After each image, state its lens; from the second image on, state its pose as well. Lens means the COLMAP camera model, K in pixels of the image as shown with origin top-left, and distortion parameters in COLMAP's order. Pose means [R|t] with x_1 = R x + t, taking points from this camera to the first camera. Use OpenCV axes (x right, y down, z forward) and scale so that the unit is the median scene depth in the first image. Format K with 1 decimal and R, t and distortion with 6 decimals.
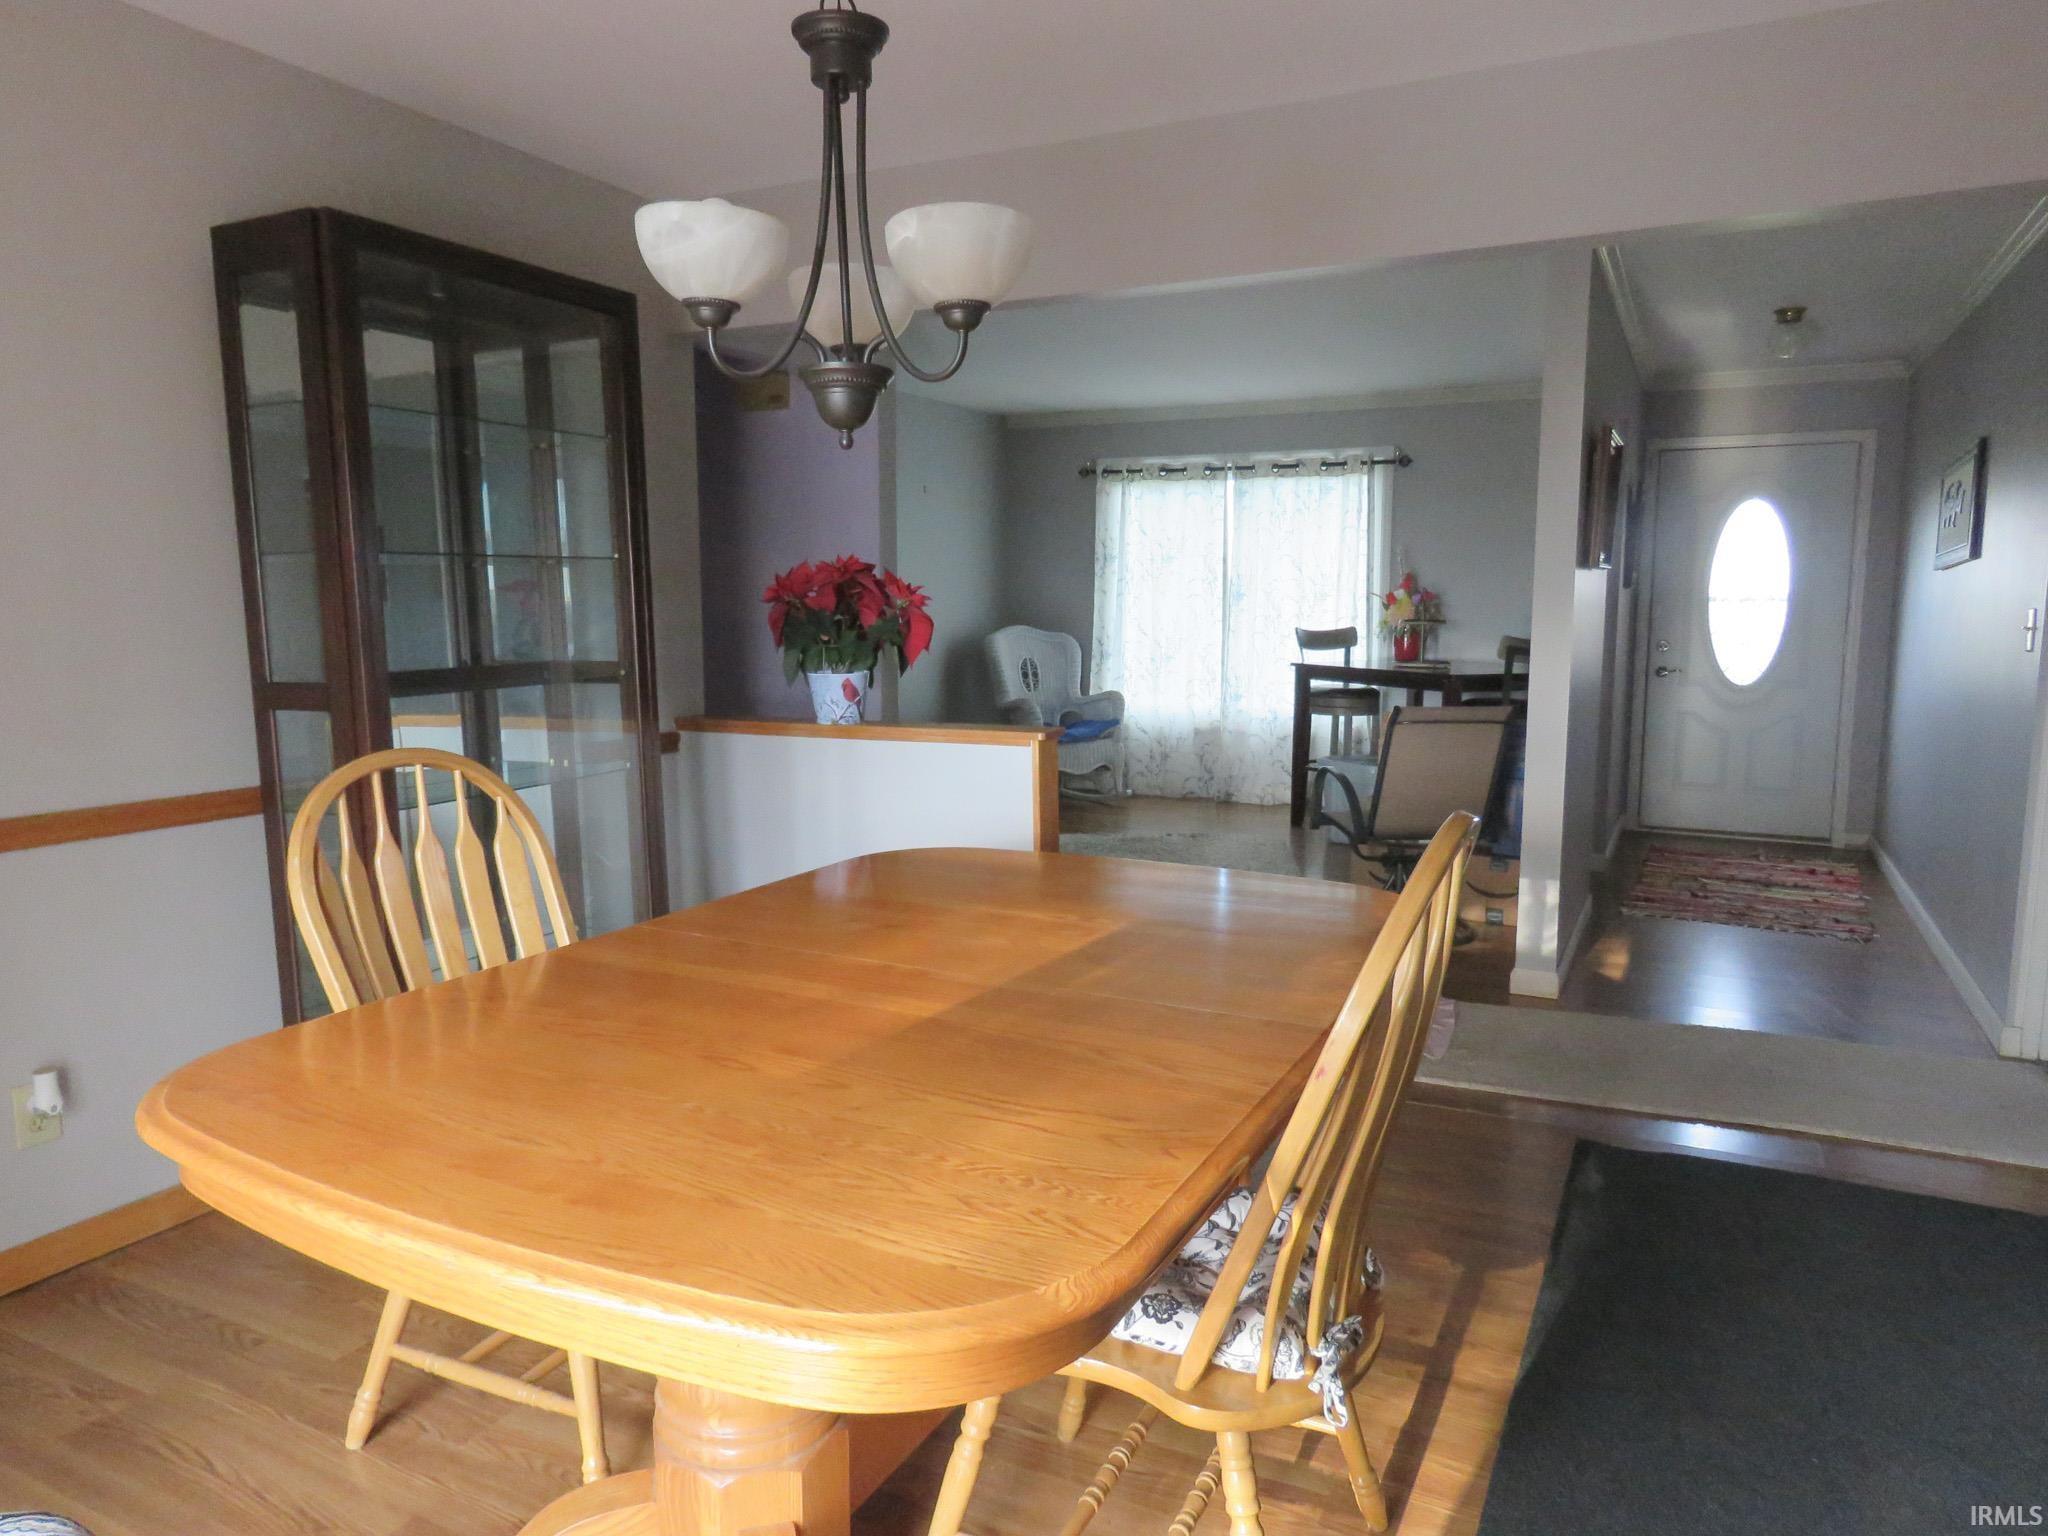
lens RADIAL K [[1298.3, 0, 1031.7], [0, 1298.3, 775.9], [0, 0, 1]] dist [-0.011622, -0.000737]
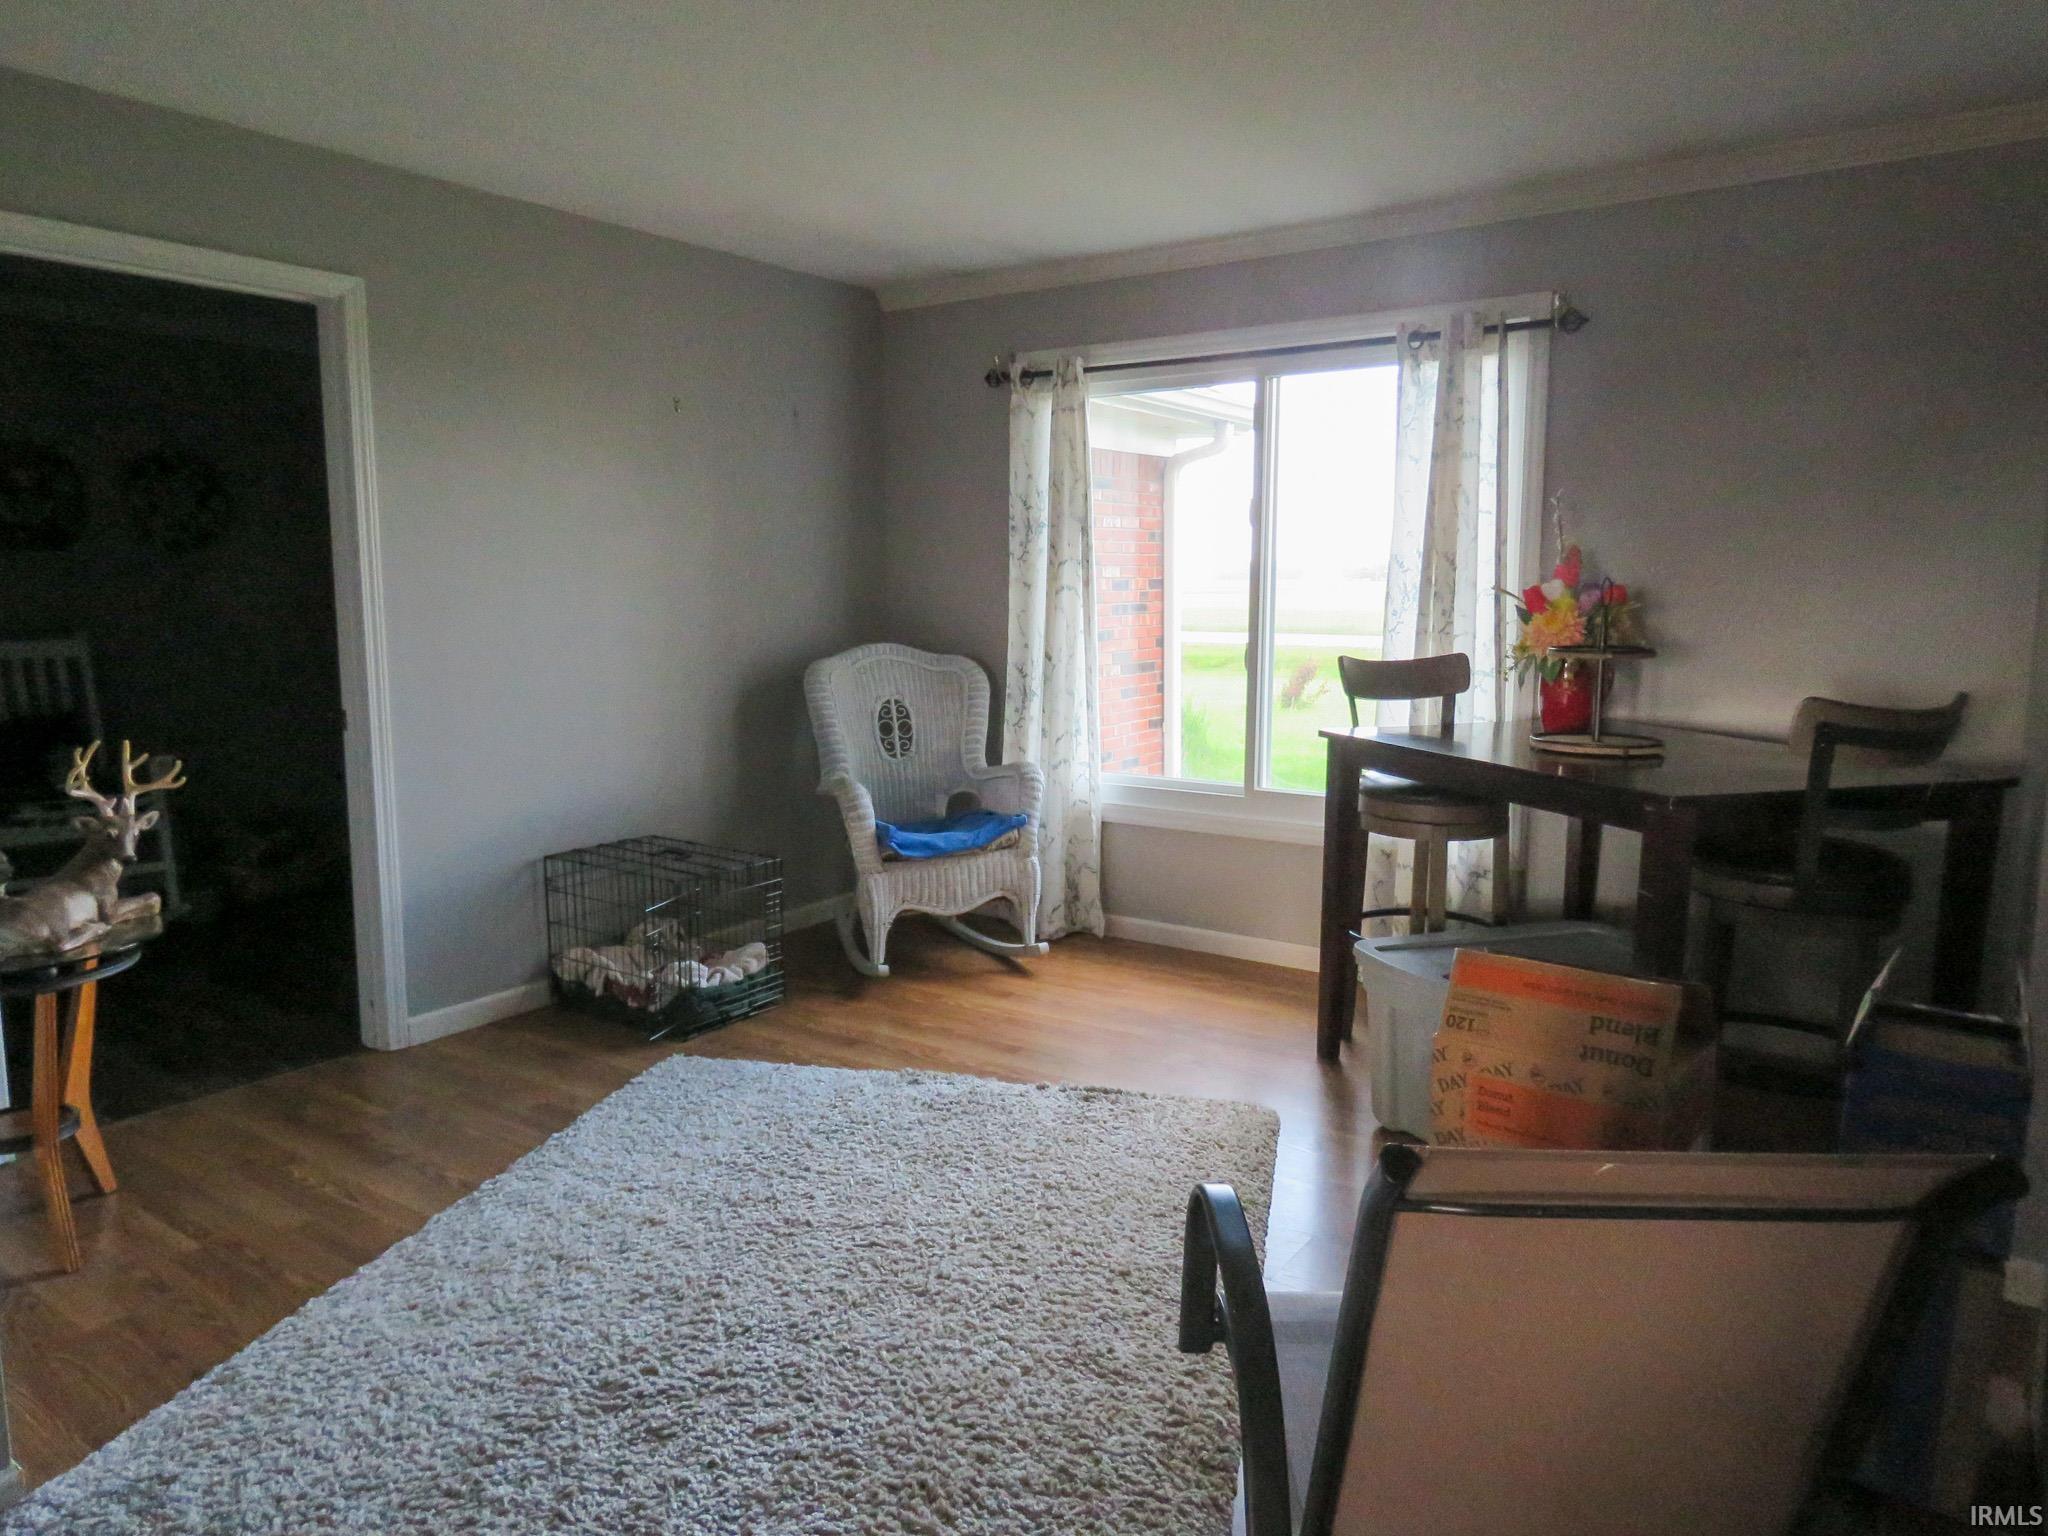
lens RADIAL K [[1298.3, 0, 1018.5], [0, 1298.3, 762.0], [0, 0, 1]] dist [-0.011622, -0.000737]
pose [[0.989058, 0.018753, -0.146331, 0.150968], [-0.019157, 0.999816, -0.001355, -0.068882], [0.146279, 0.004143, 0.989235, 0.471707]]
